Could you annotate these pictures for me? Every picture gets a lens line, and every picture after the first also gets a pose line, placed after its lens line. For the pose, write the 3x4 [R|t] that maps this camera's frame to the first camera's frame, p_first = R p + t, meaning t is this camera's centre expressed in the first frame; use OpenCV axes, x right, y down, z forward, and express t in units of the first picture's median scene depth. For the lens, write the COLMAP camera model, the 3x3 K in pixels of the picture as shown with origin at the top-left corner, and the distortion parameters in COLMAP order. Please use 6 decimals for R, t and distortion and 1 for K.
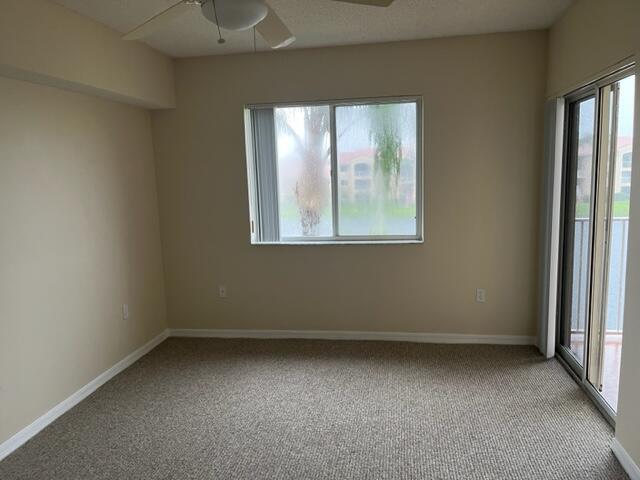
lens RADIAL K [[488.7, 0, 321.5], [0, 488.7, 240.6], [0, 0, 1]] dist [0.047756, -0.057394]
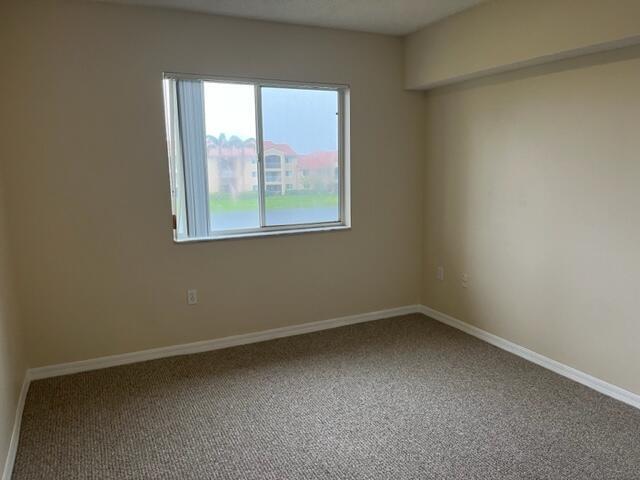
lens RADIAL K [[488.7, 0, 320.3], [0, 488.7, 238.3], [0, 0, 1]] dist [0.047756, -0.057394]
pose [[0.830147, -0.065238, 0.553715, -0.406279], [0.072293, 0.997342, 0.009122, 0.012036], [-0.552839, 0.032457, 0.832656, 0.171243]]
